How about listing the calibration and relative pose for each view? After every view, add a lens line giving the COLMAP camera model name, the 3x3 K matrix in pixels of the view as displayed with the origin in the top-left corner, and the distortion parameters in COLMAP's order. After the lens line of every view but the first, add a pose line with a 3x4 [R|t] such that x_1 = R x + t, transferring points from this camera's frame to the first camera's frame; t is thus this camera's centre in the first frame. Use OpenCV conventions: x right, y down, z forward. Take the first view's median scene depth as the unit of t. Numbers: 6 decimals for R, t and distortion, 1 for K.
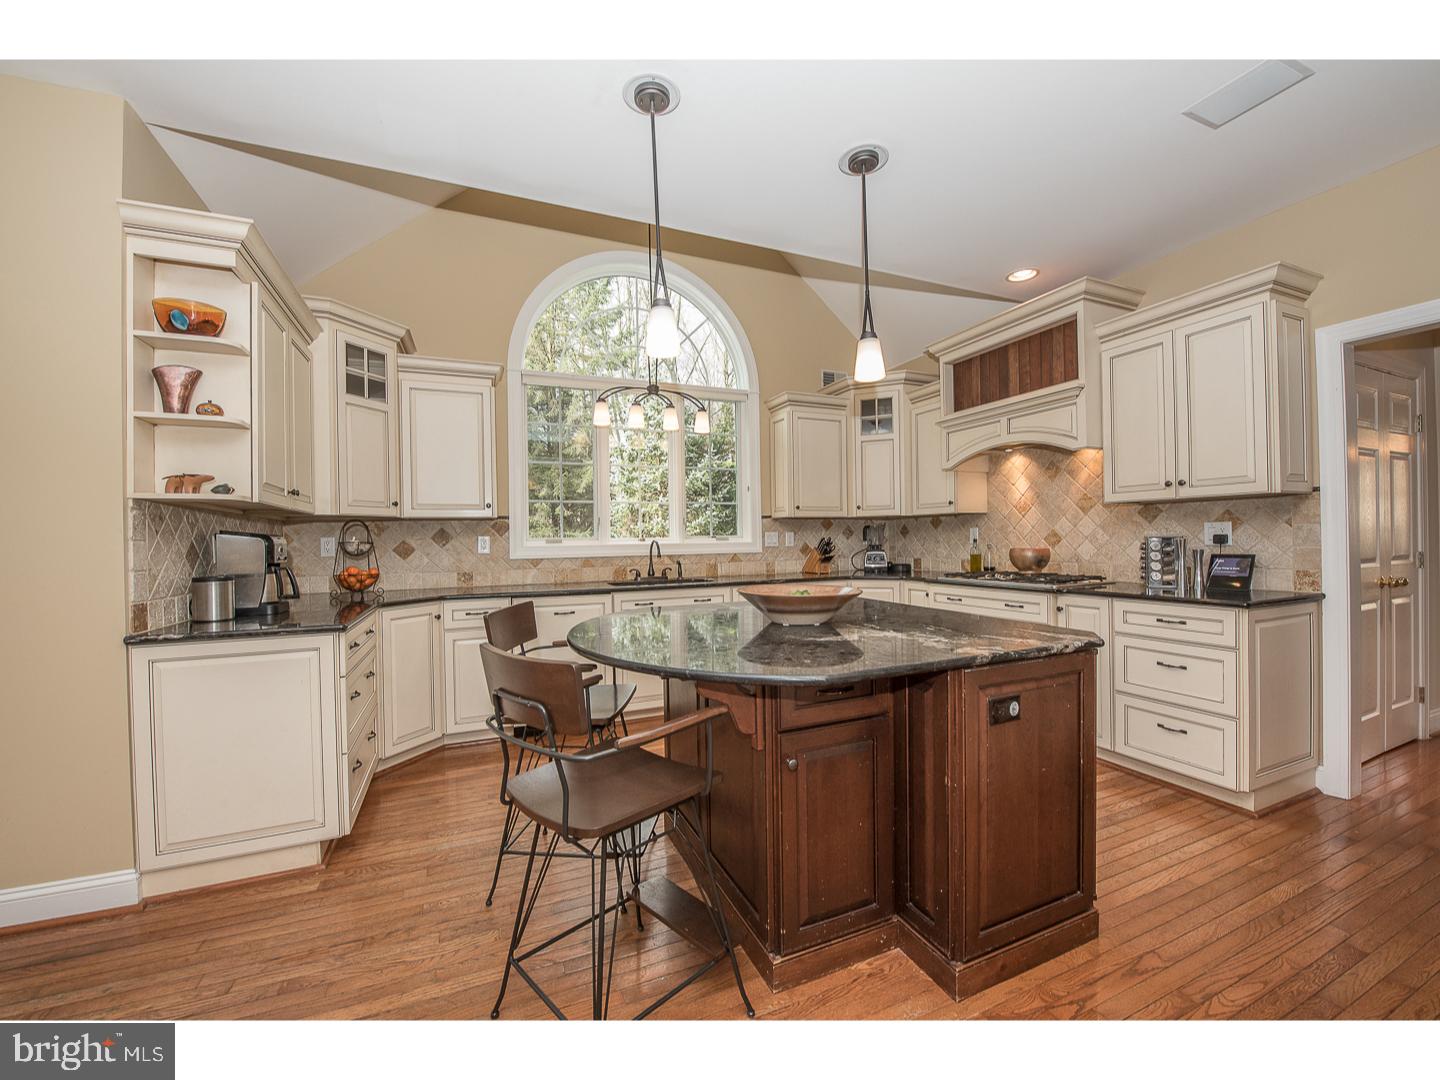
lens RADIAL K [[573.5, 0, 721.8], [0, 573.5, 541.3], [0, 0, 1]] dist [-0.016954, -0.000209]
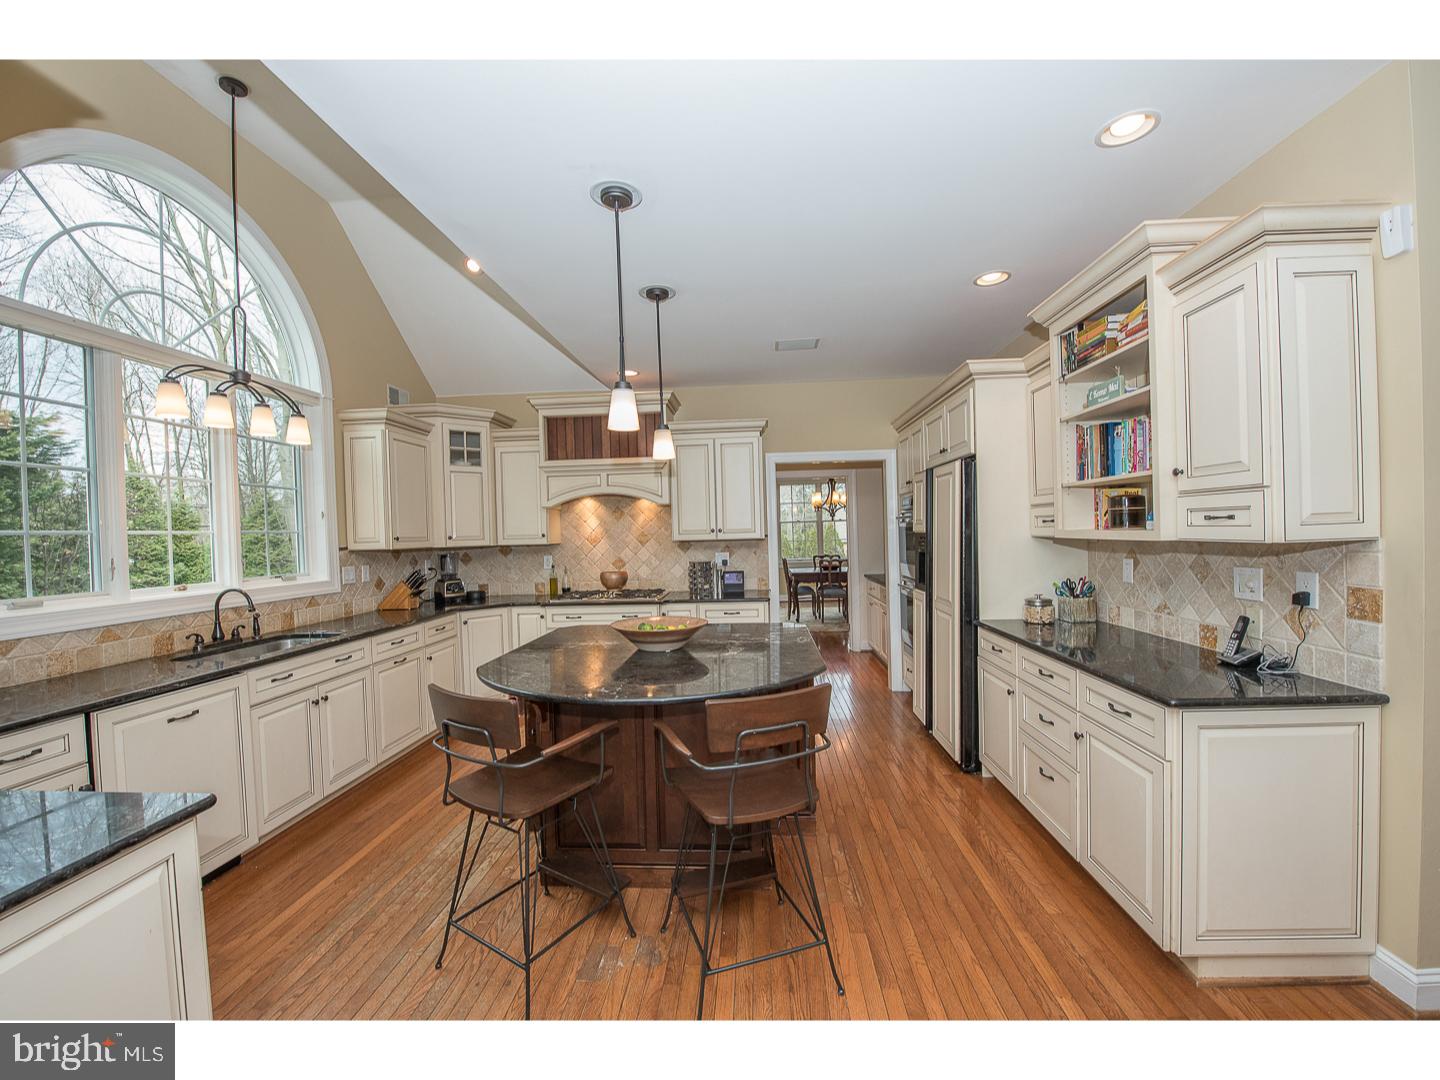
lens RADIAL K [[573.5, 0, 726.0], [0, 573.5, 544.2], [0, 0, 1]] dist [-0.016954, -0.000209]
pose [[0.450235, -0.013987, 0.892801, -0.489018], [0.021806, 0.999751, 0.004666, -0.048589], [-0.892644, 0.017367, 0.450428, 0.149535]]
